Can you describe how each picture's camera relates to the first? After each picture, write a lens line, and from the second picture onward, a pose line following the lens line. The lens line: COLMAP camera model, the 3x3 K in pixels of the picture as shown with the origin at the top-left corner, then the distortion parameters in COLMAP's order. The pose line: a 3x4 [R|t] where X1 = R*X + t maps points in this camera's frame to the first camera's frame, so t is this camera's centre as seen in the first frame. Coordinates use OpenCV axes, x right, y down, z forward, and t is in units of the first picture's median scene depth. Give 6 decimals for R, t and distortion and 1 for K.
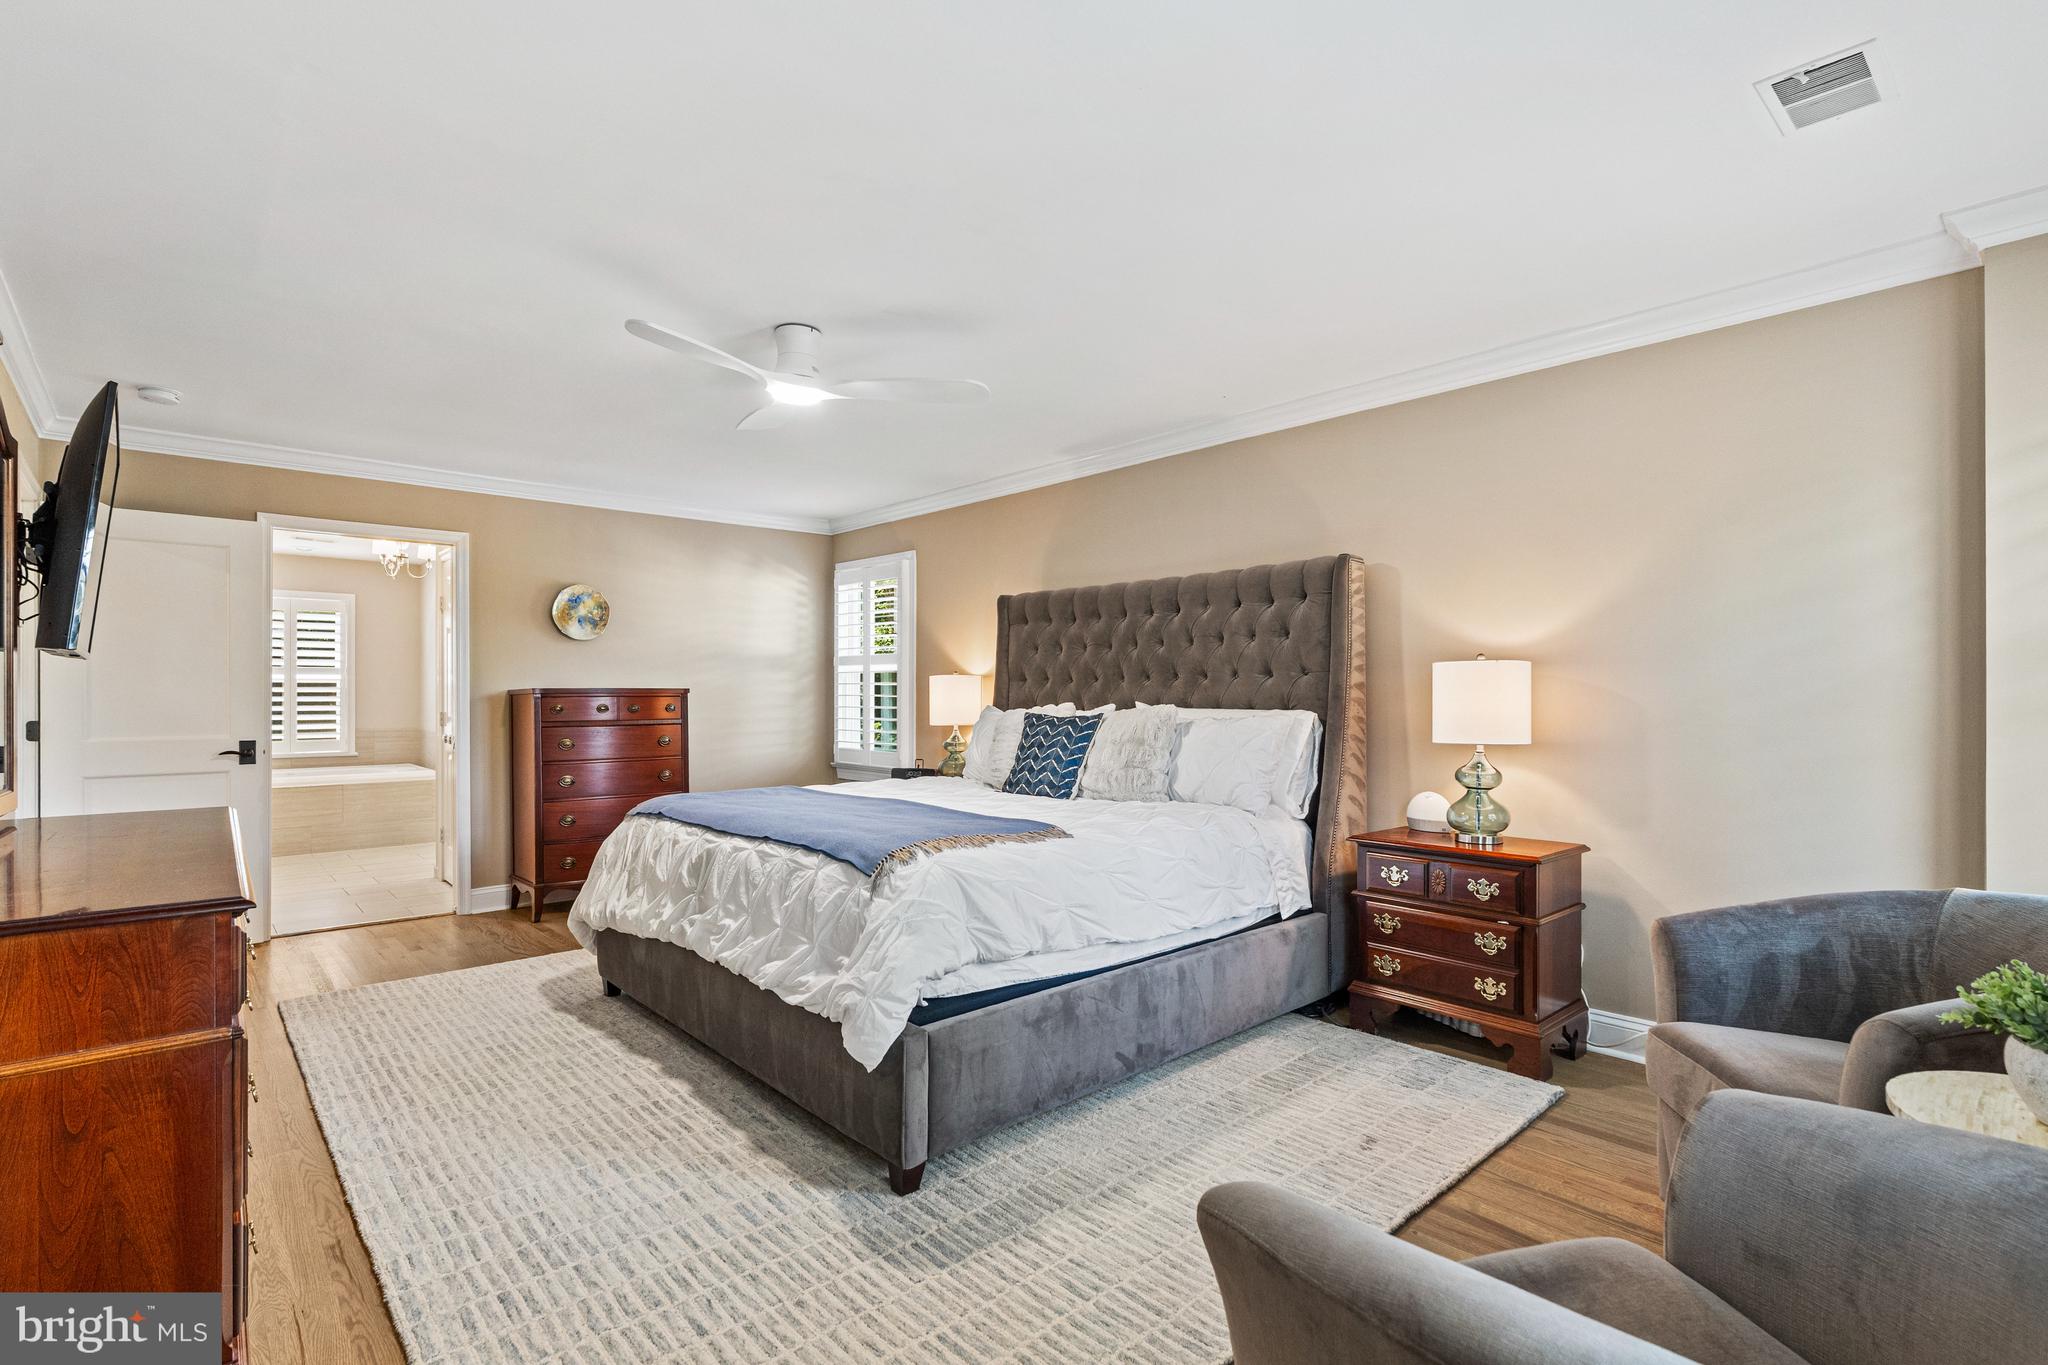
lens RADIAL K [[943.7, 0, 1000.9], [0, 943.7, 683.5], [0, 0, 1]] dist [-0.003441, 0.000441]
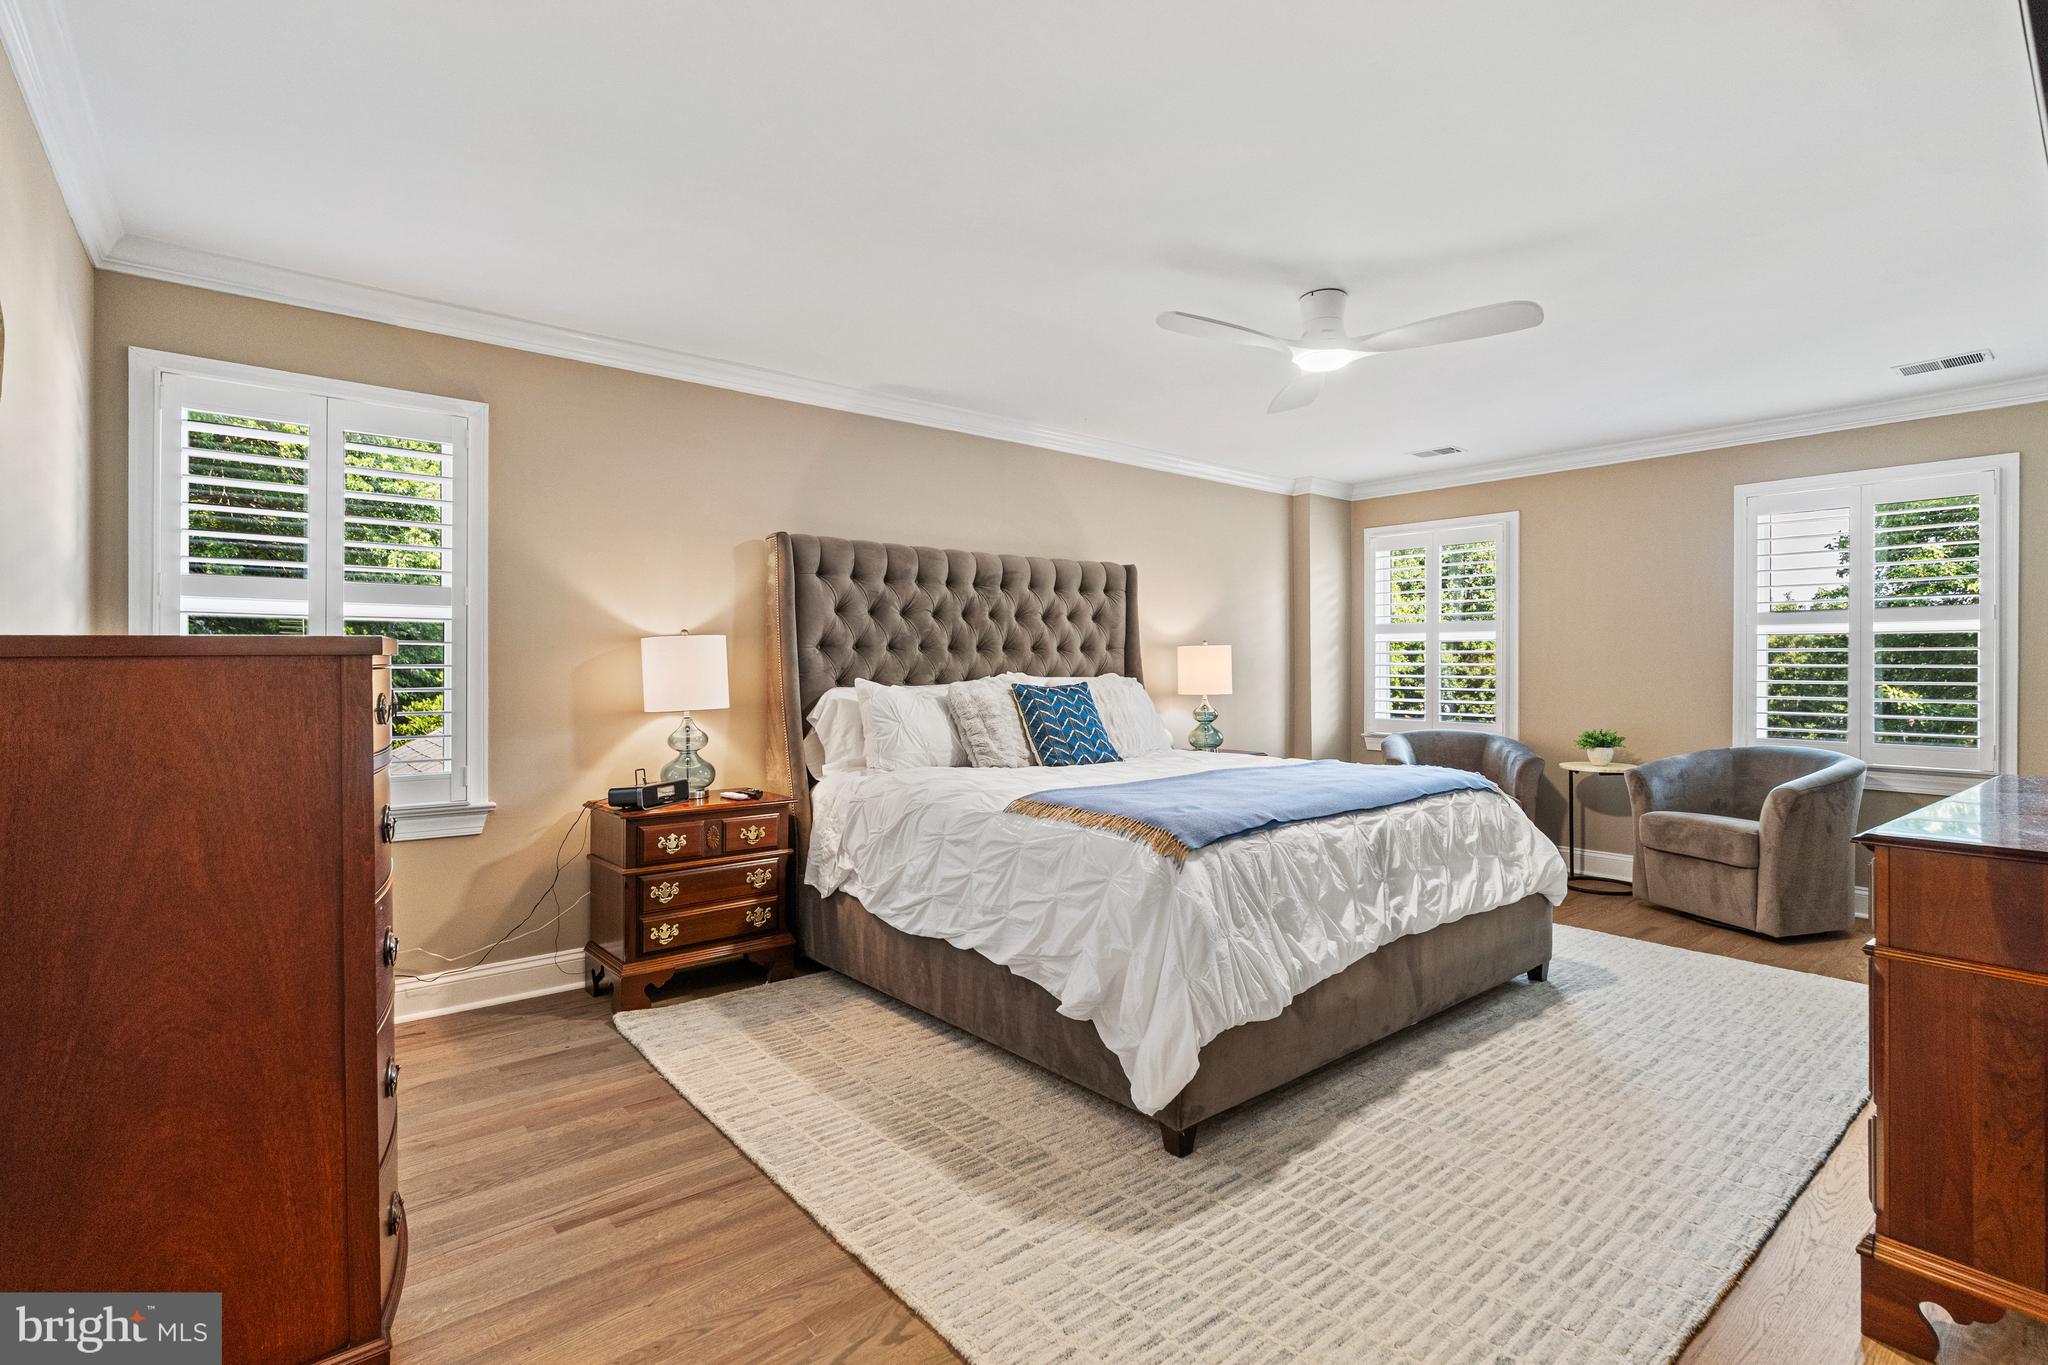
lens RADIAL K [[943.7, 0, 1000.9], [0, 943.7, 683.5], [0, 0, 1]] dist [-0.003441, 0.000441]
pose [[0.054825, -0.020707, 0.998281, -1.209055], [-0.015704, 0.999643, 0.021598, 0.013273], [-0.998372, -0.016862, 0.054480, 1.275924]]
